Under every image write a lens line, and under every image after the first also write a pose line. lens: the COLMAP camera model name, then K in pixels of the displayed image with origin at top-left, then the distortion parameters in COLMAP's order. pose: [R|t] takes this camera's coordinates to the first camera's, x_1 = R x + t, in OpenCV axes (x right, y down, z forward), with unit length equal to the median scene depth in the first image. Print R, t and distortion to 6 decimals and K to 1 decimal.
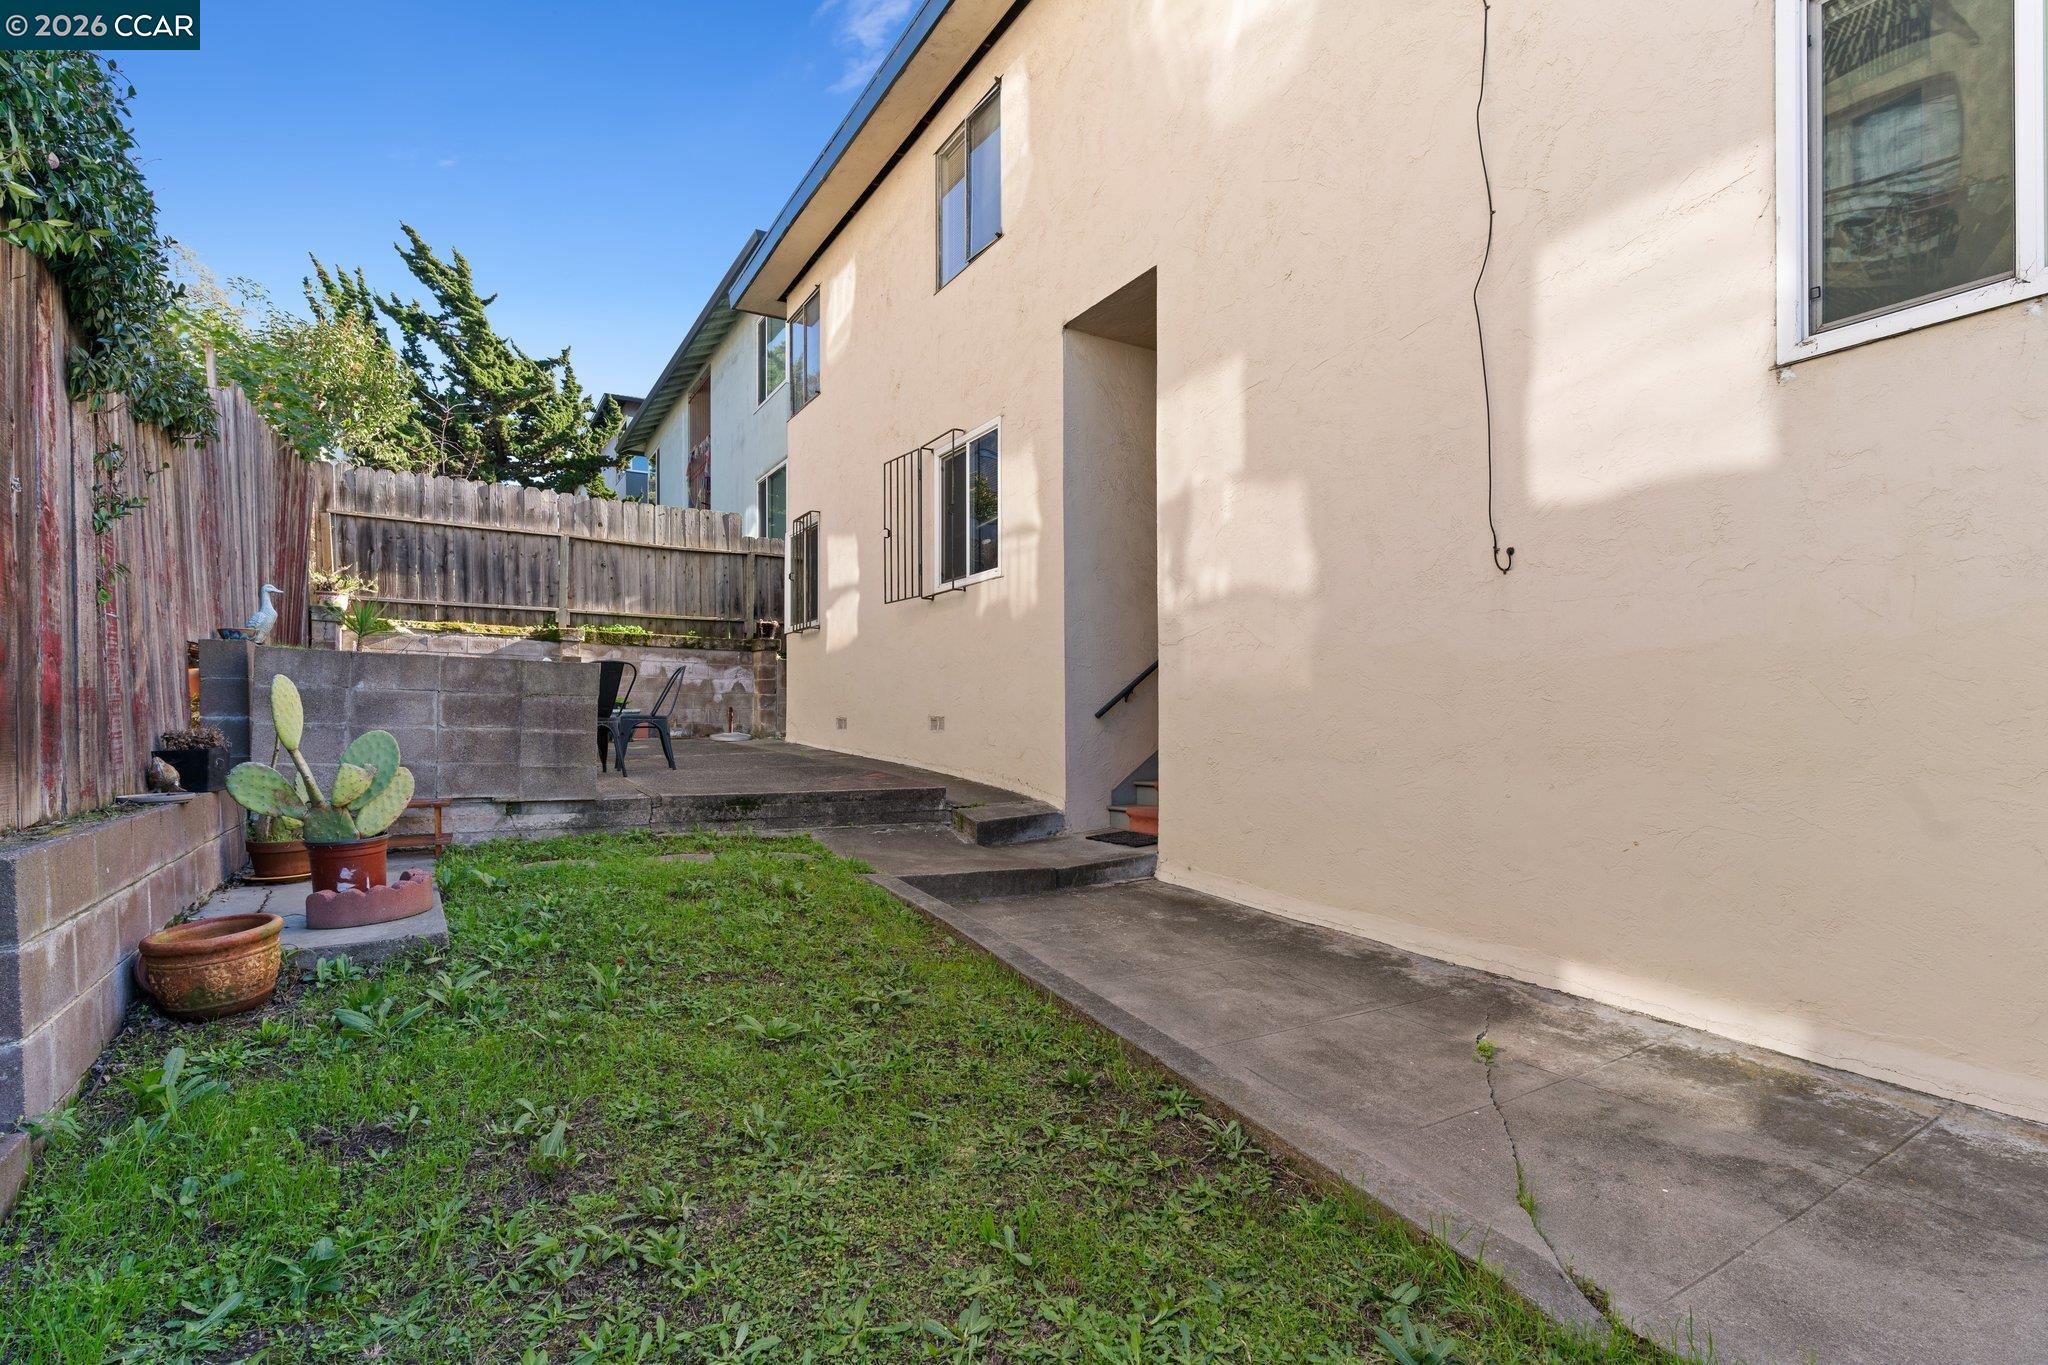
lens RADIAL K [[985.8, 0, 1016.3], [0, 985.8, 693.7], [0, 0, 1]] dist [0.000419, 0.000152]
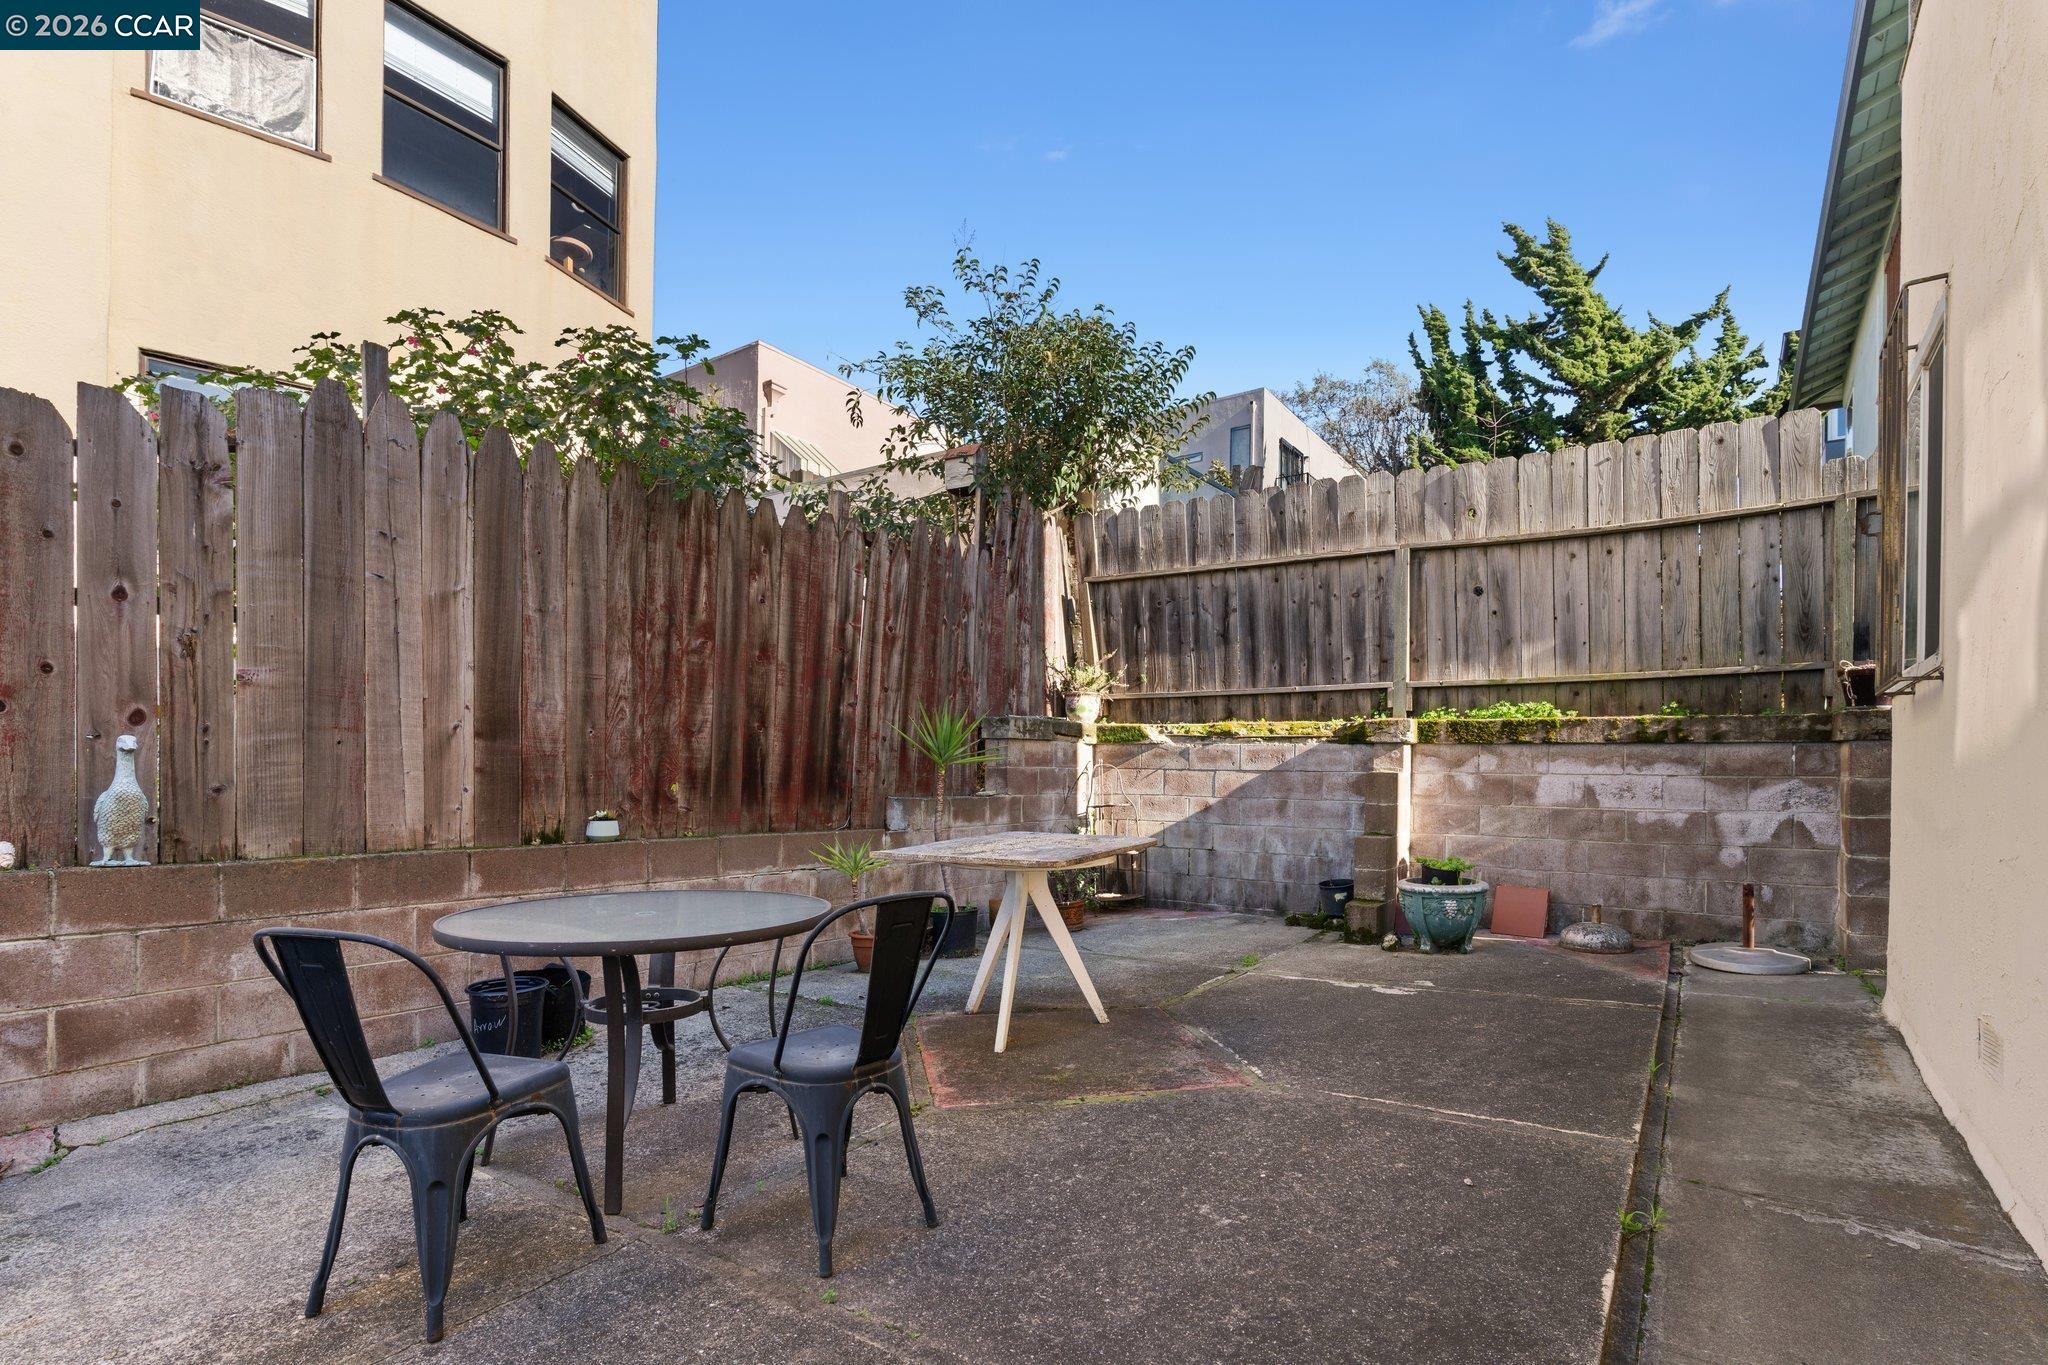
lens RADIAL K [[1000.2, 0, 1023.9], [0, 1000.2, 795.8], [0, 0, 1]] dist [0.000099, 0.000902]
pose [[0.417738, 0.011203, -0.908499, -0.040705], [0.015772, 0.999684, 0.019580, -0.036506], [0.908431, -0.022509, 0.417429, 0.568273]]
